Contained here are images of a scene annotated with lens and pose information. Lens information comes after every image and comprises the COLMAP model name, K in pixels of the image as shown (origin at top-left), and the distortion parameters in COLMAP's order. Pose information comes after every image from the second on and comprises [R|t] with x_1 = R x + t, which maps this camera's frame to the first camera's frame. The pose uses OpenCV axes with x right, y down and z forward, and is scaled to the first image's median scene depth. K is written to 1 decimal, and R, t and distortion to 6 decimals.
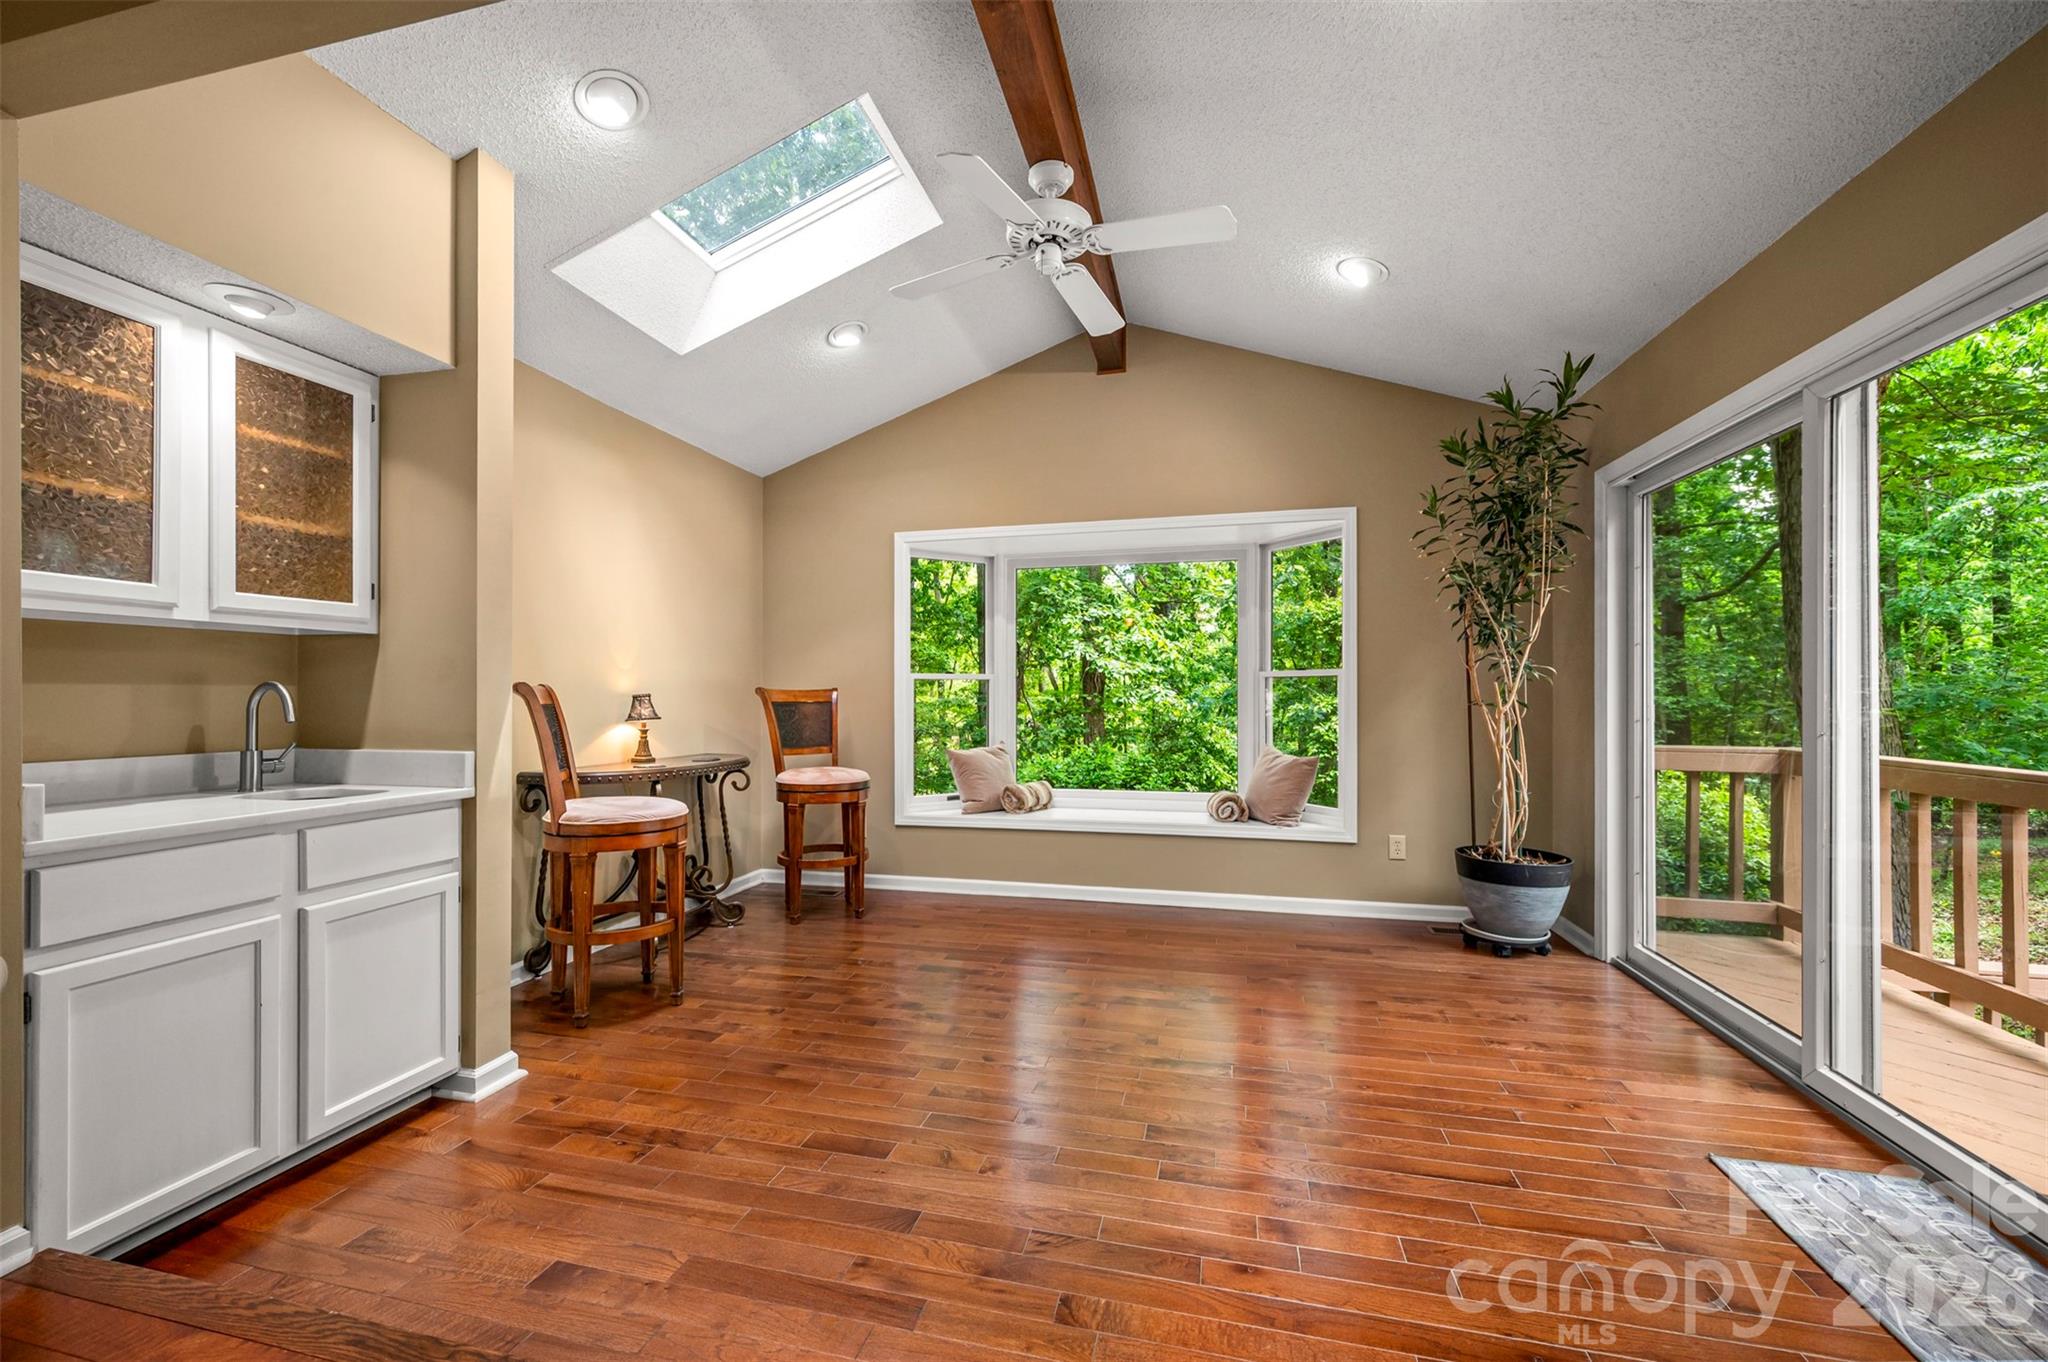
lens RADIAL K [[837.8, 0, 1033.7], [0, 837.8, 691.4], [0, 0, 1]] dist [-0.001850, 0.001327]
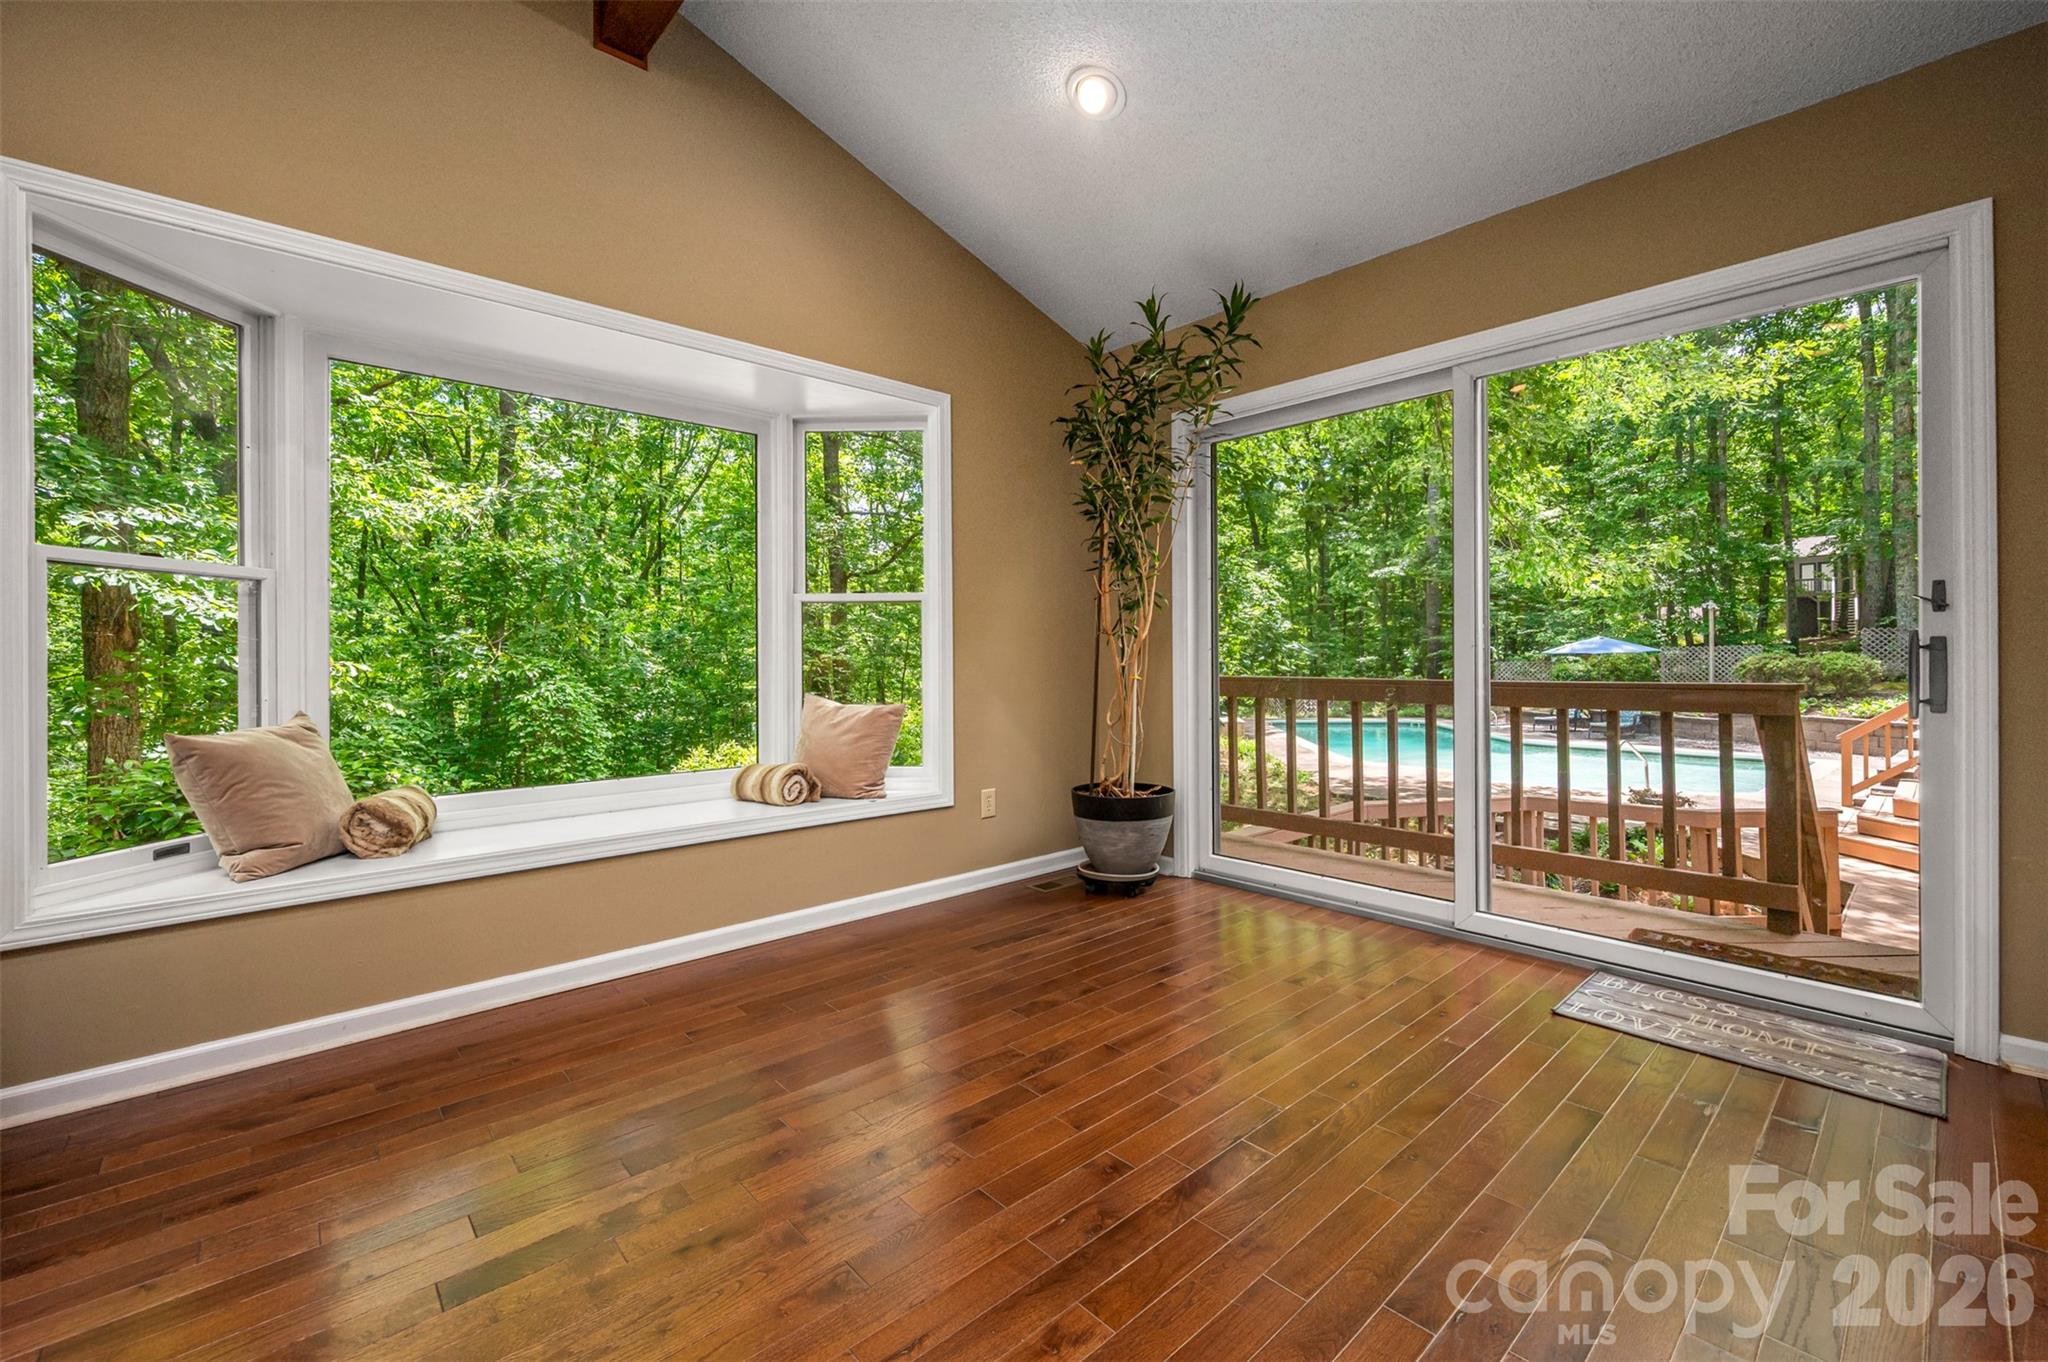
lens RADIAL K [[837.8, 0, 1034.6], [0, 837.8, 662.5], [0, 0, 1]] dist [-0.001850, 0.001327]
pose [[0.542476, -0.004223, 0.840061, -0.248769], [0.004782, 0.999987, 0.001939, 0.038130], [-0.840058, 0.002965, 0.542489, 0.466598]]
